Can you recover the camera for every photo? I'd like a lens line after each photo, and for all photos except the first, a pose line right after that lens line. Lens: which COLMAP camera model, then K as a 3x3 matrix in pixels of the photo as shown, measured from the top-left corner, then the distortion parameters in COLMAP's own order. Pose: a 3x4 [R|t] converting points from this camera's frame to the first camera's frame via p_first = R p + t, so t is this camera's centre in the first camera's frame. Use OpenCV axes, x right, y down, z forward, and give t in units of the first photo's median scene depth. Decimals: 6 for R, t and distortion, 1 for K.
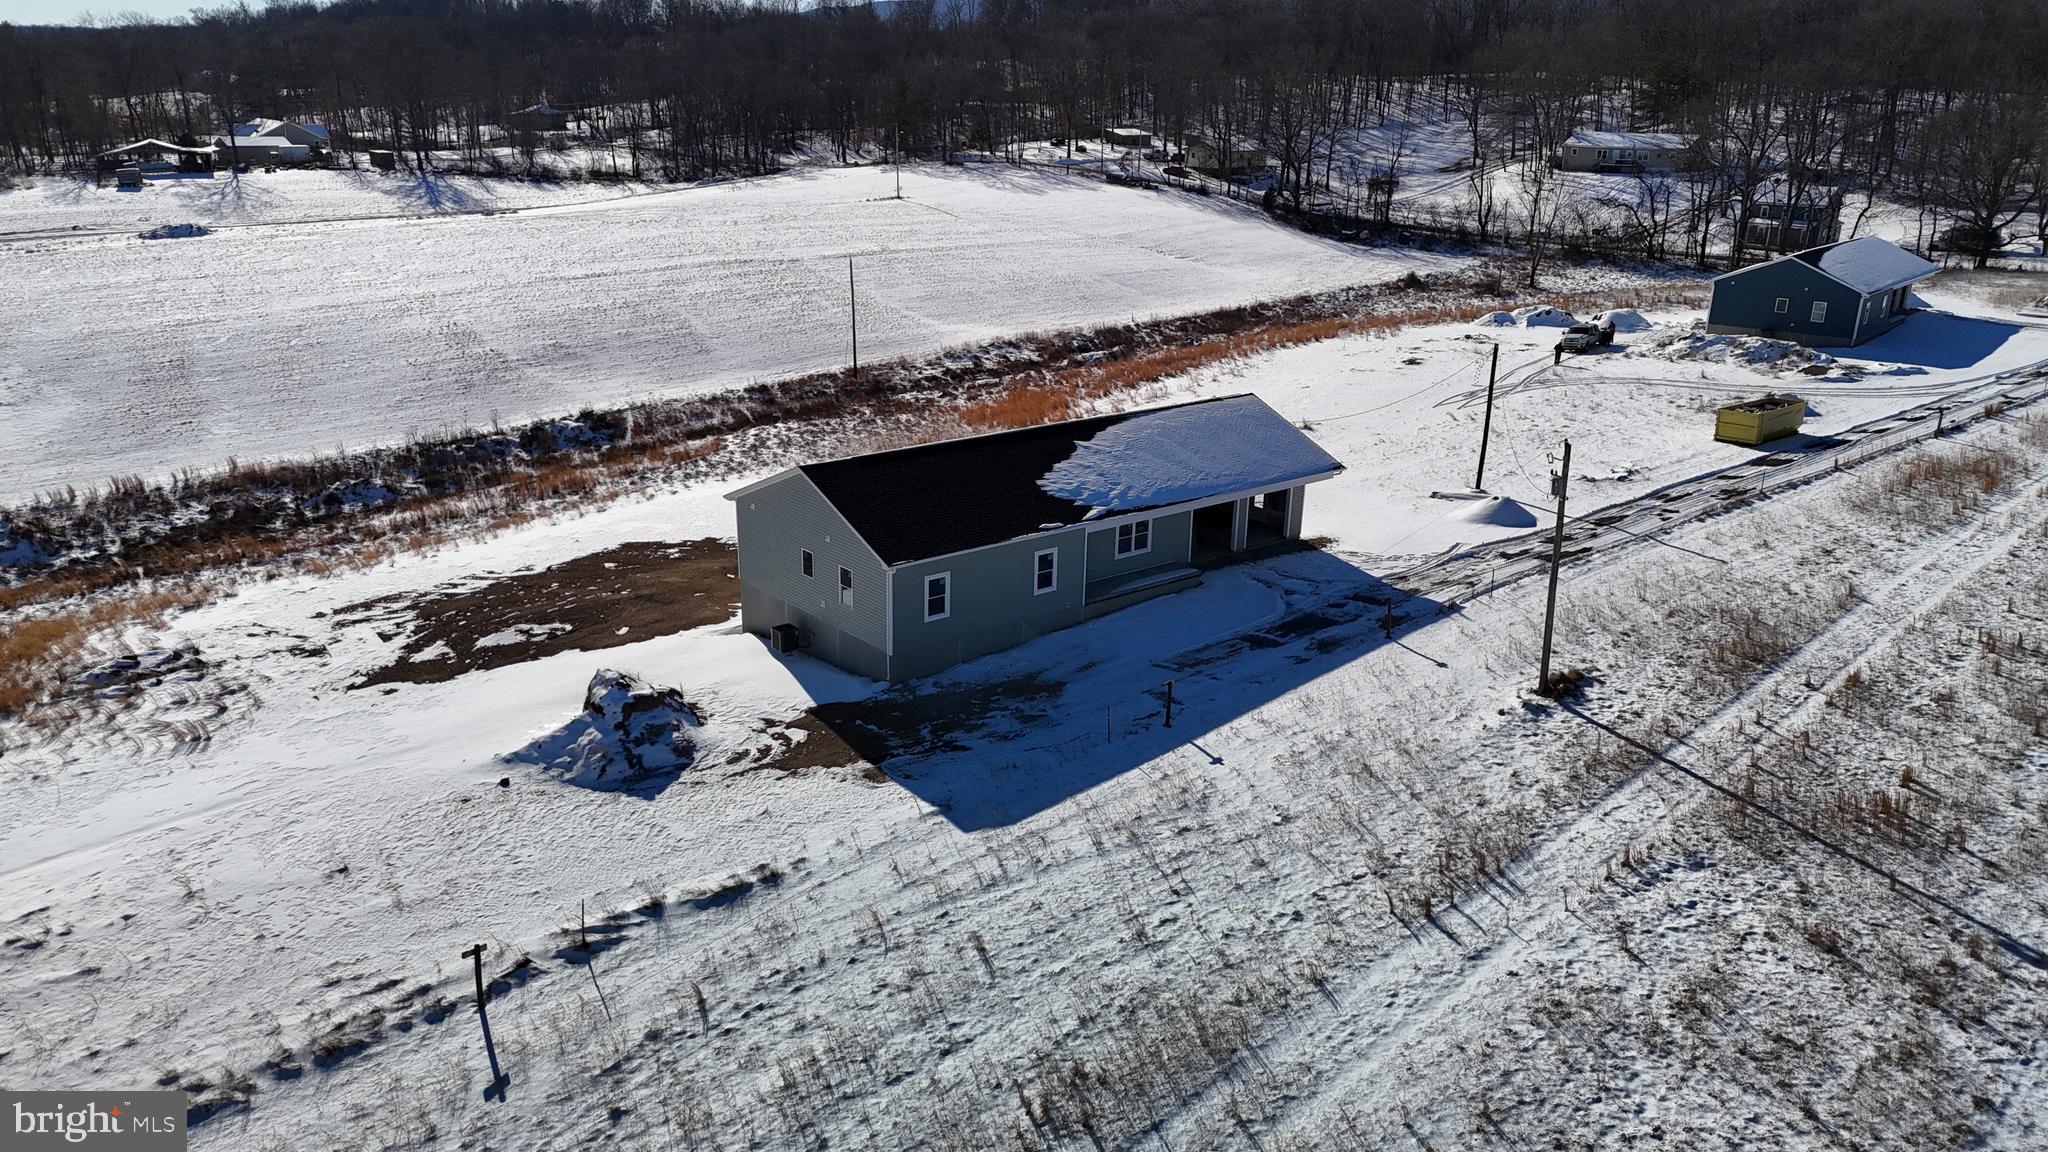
lens RADIAL K [[1496.5, 0, 1024.0], [0, 1496.5, 586.2], [0, 0, 1]] dist [0.075120, -0.064402]
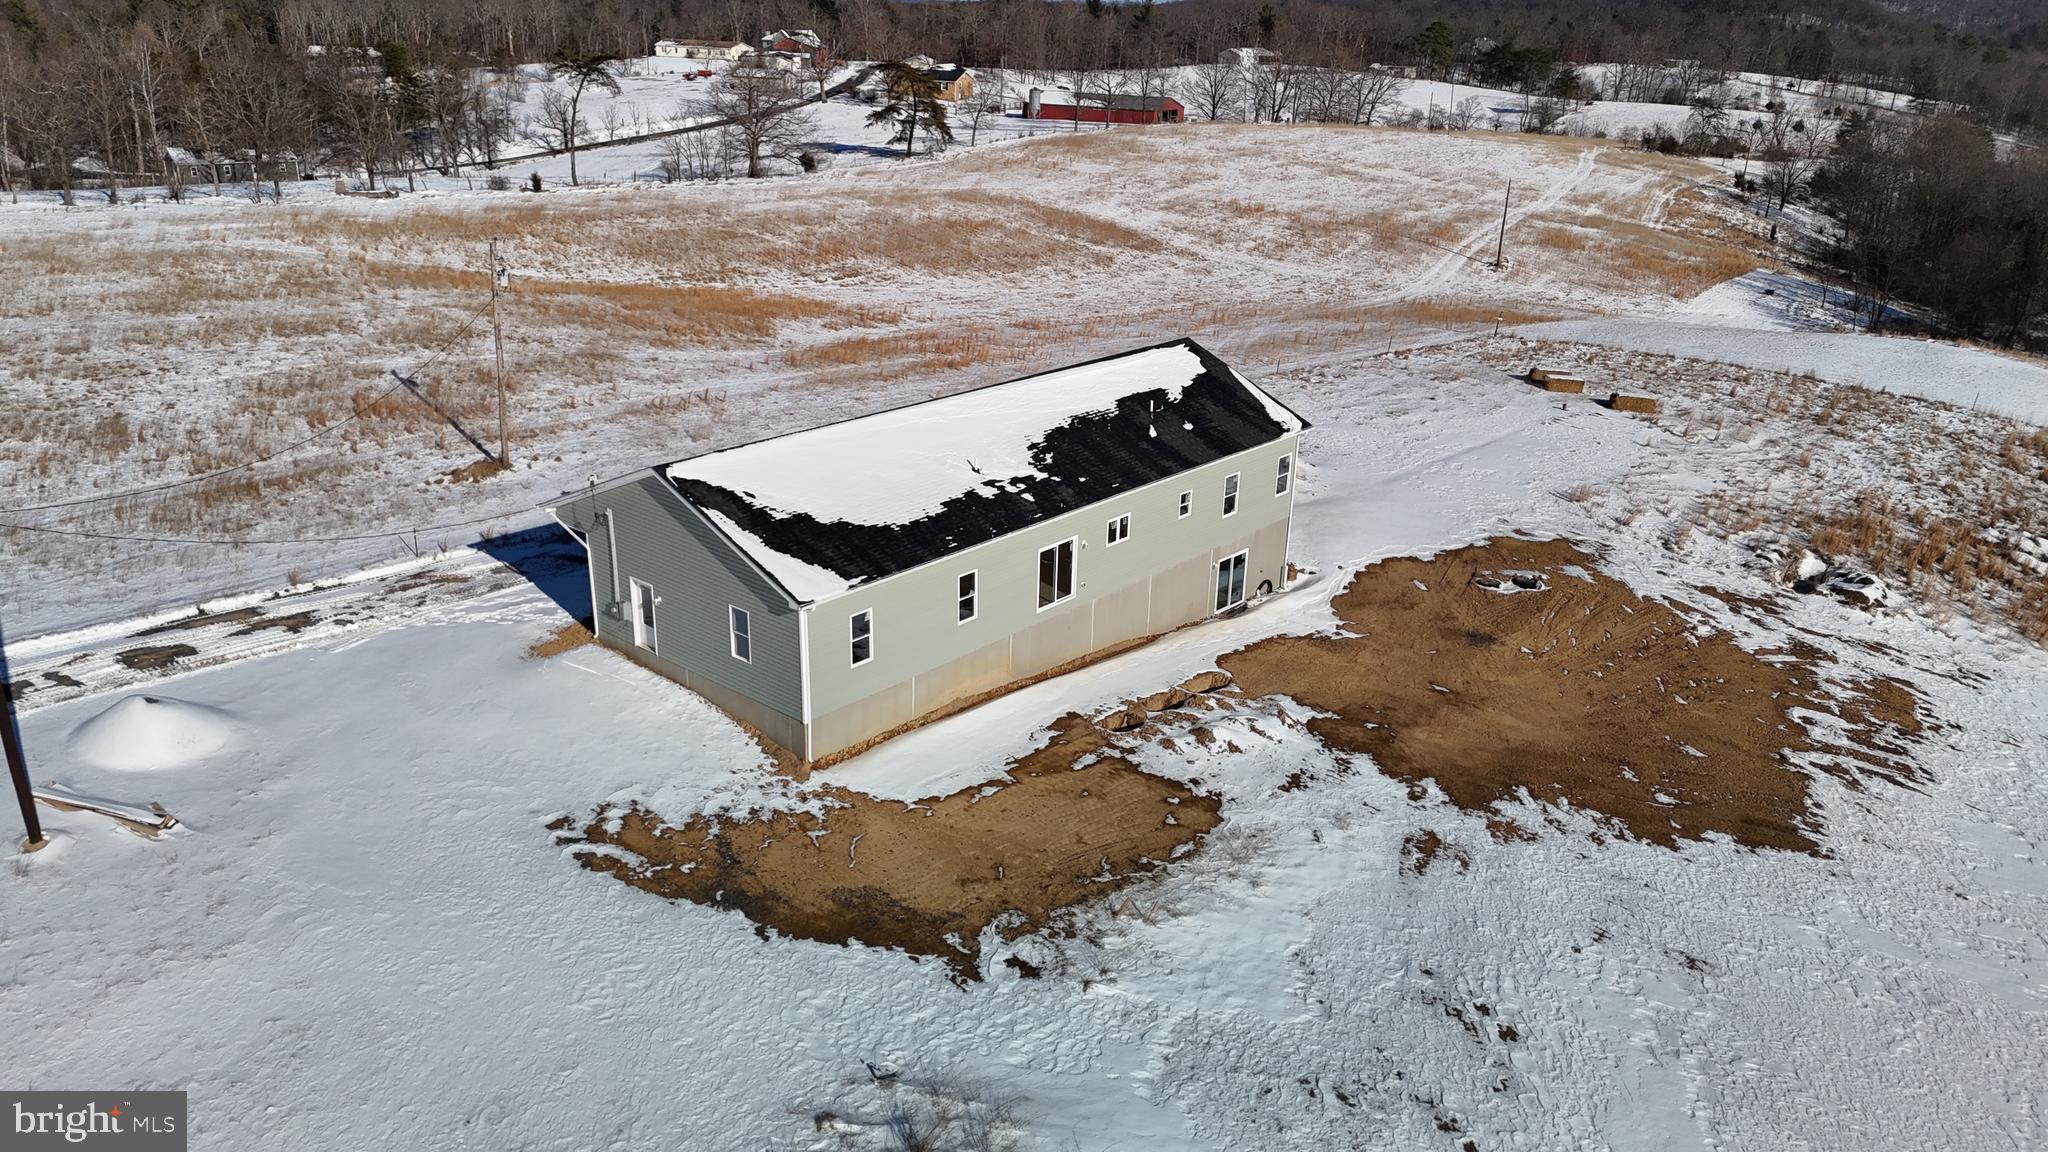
lens RADIAL K [[1496.5, 0, 1018.8], [0, 1496.5, 572.3], [0, 0, 1]] dist [0.075120, -0.064402]
pose [[-0.985588, 0.019248, -0.168067, 0.134244], [-0.091425, 0.775309, 0.624930, -0.560027], [0.142333, 0.631289, -0.762375, 1.772844]]
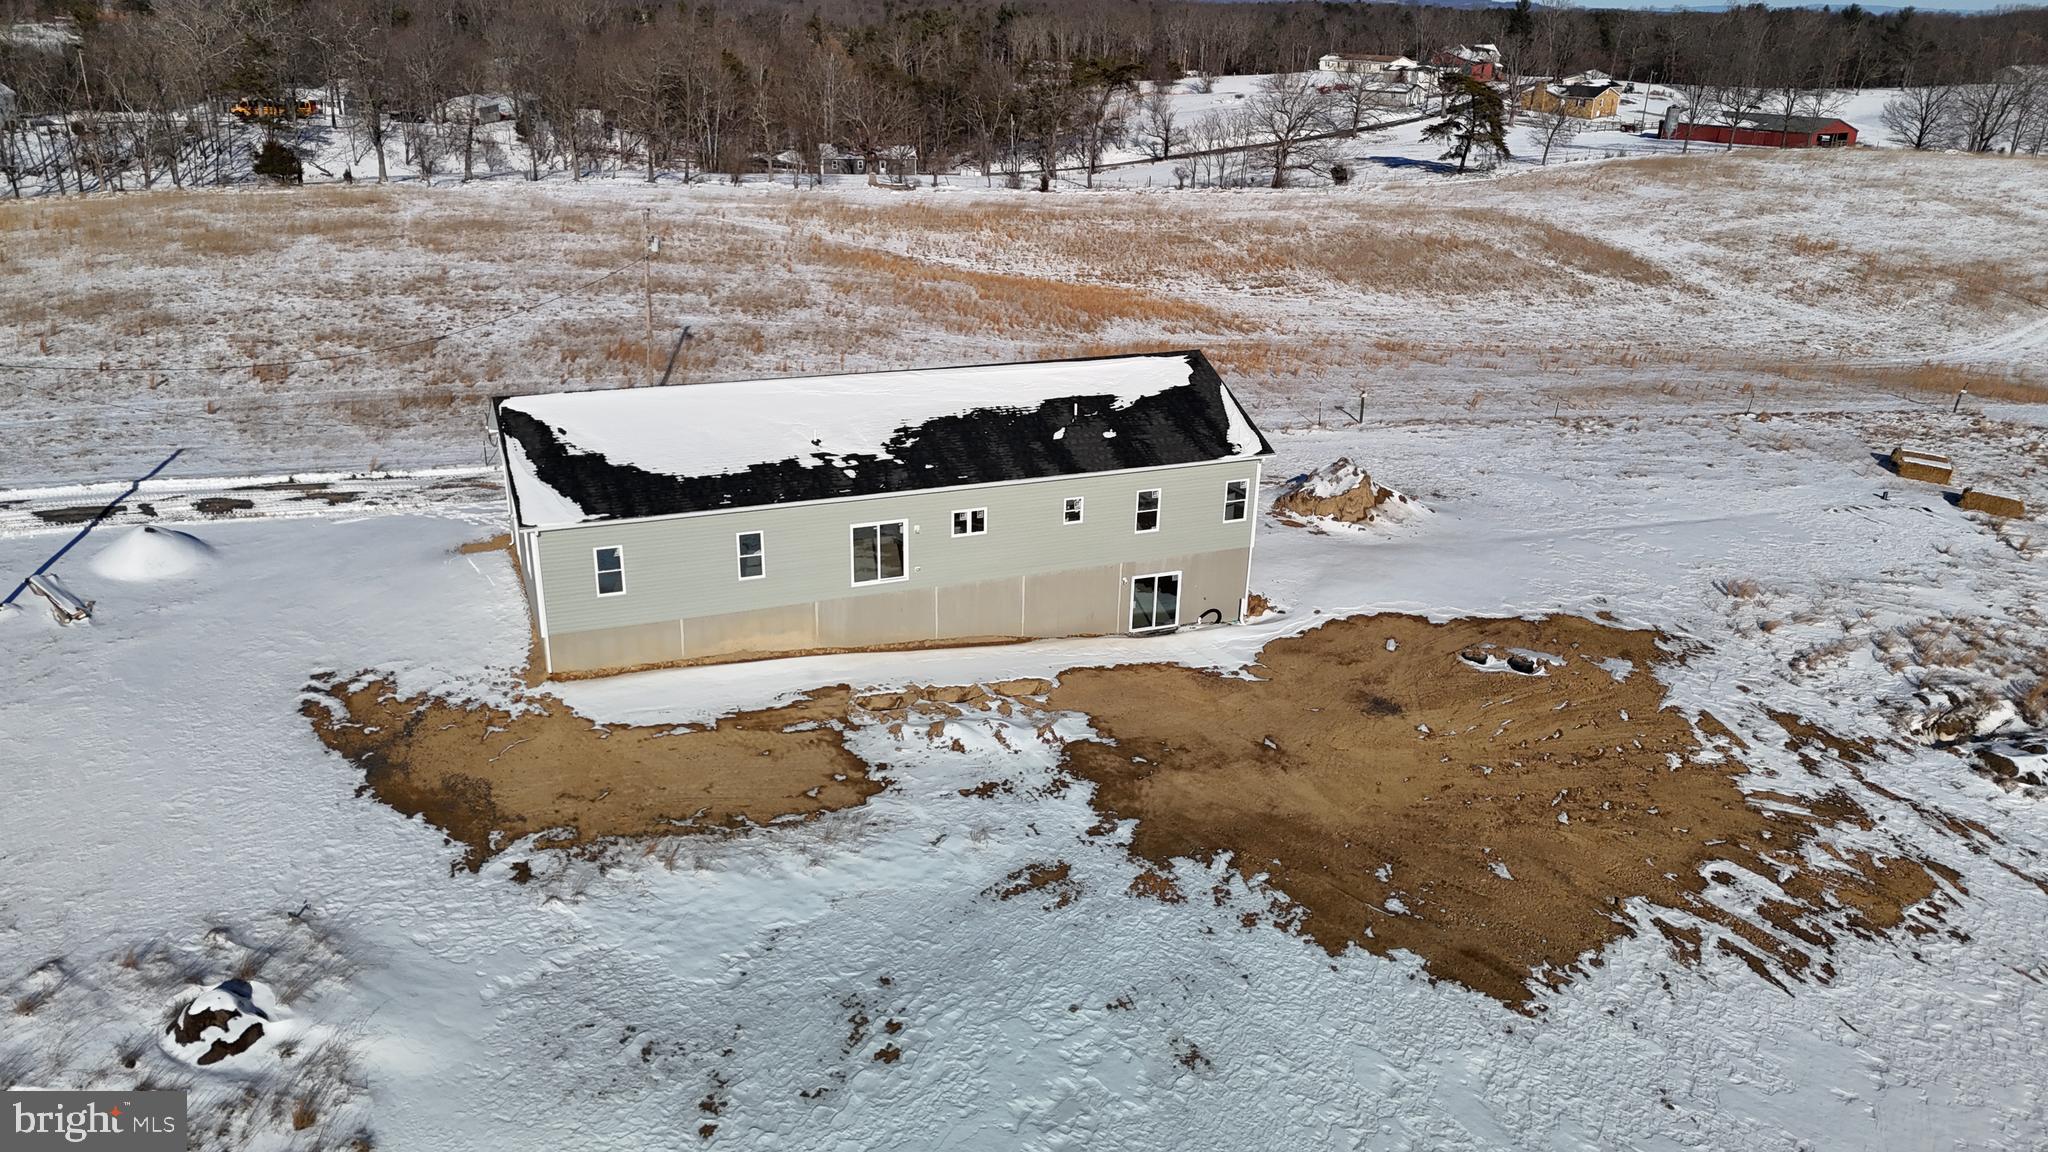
lens RADIAL K [[1496.5, 0, 1022.1], [0, 1496.5, 570.2], [0, 0, 1]] dist [0.075120, -0.064402]
pose [[-0.955122, -0.141096, 0.260448, -0.302208], [0.055195, 0.779090, 0.624478, -0.564311], [-0.291024, 0.610828, -0.736339, 1.757027]]
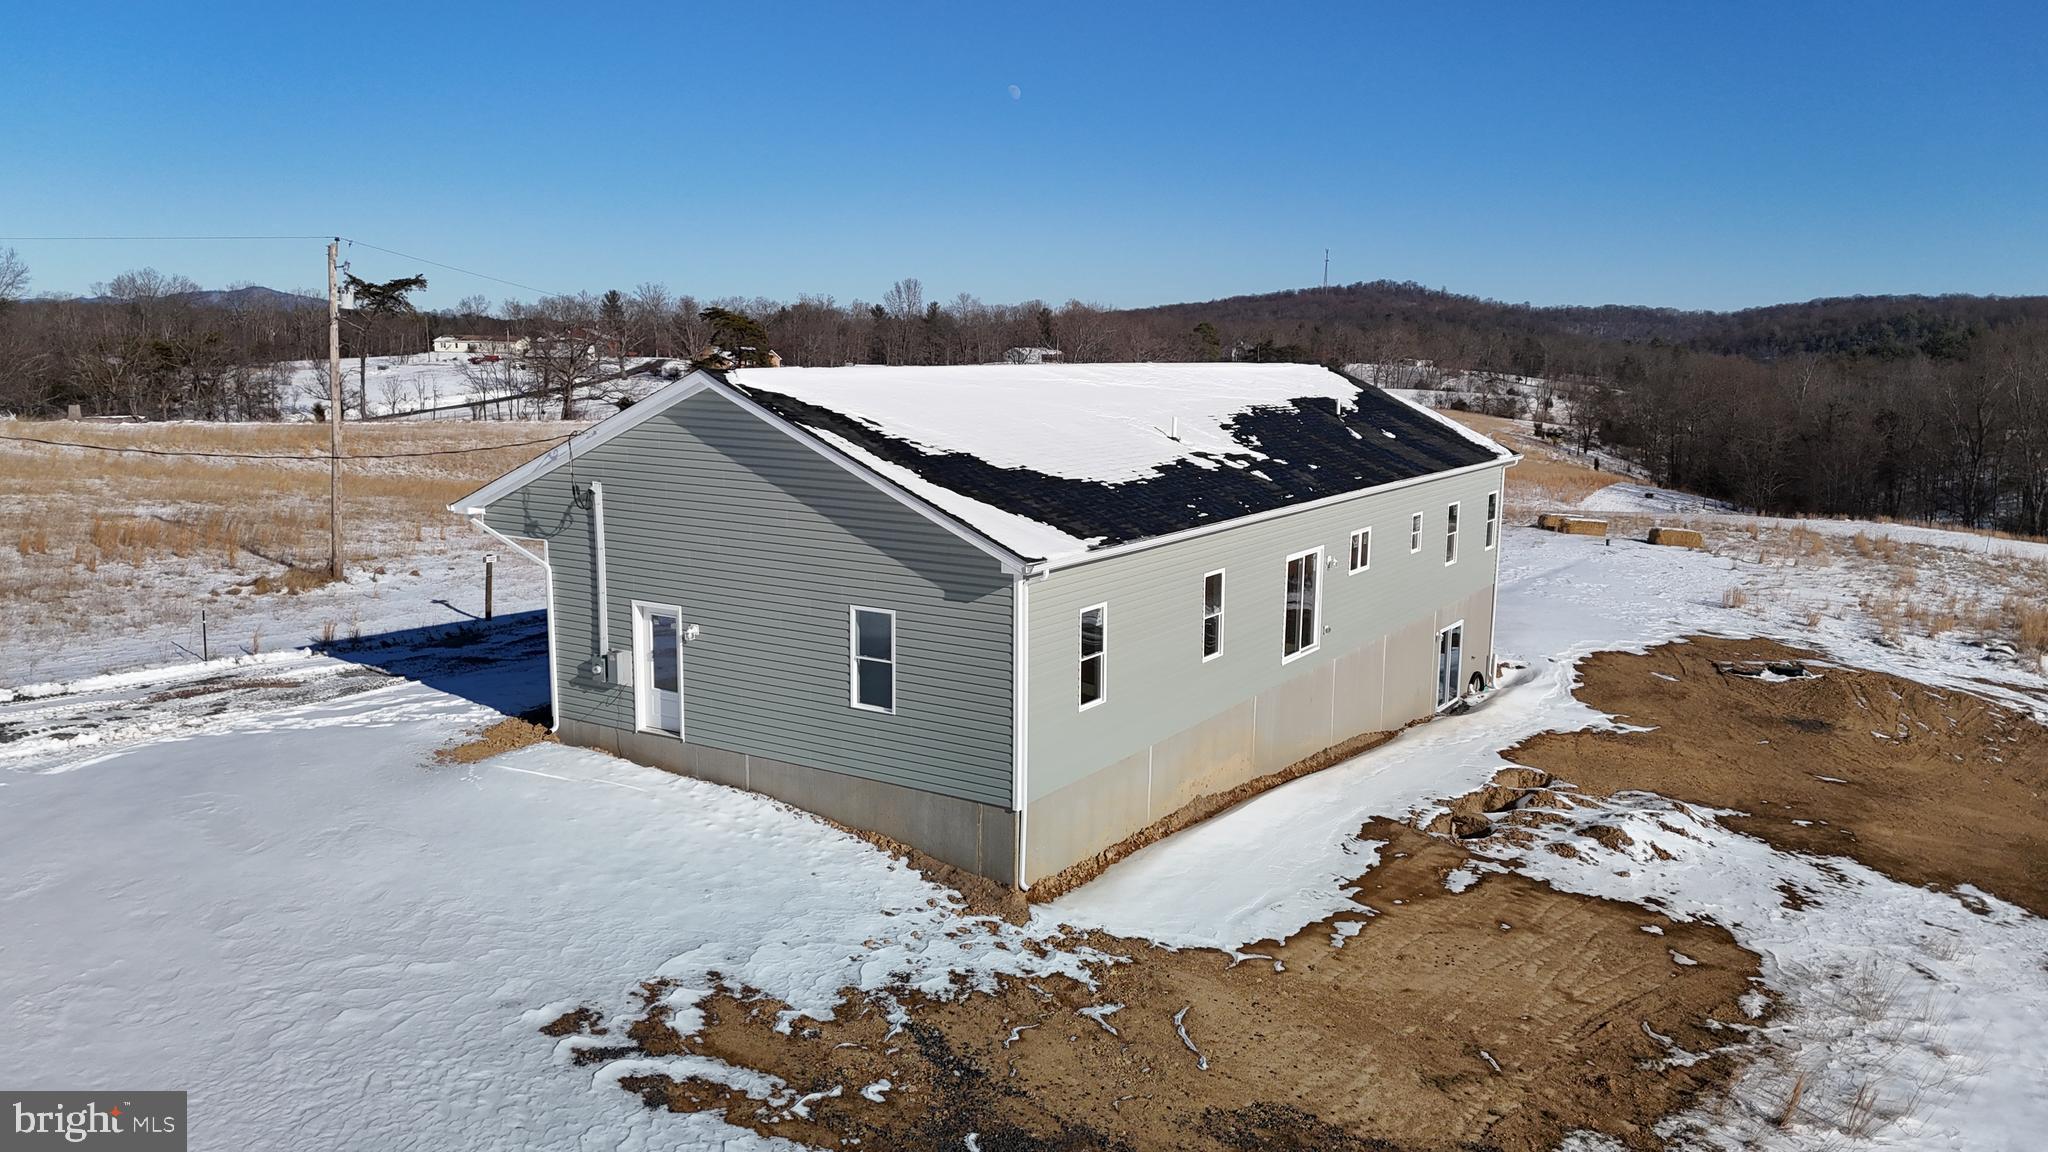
lens RADIAL K [[1496.5, 0, 1017.2], [0, 1496.5, 568.8], [0, 0, 1]] dist [0.075120, -0.064402]
pose [[-0.949703, 0.016418, -0.312722, 0.226307], [-0.128252, 0.890640, 0.436247, -0.285692], [0.285685, 0.454413, -0.843738, 1.563602]]
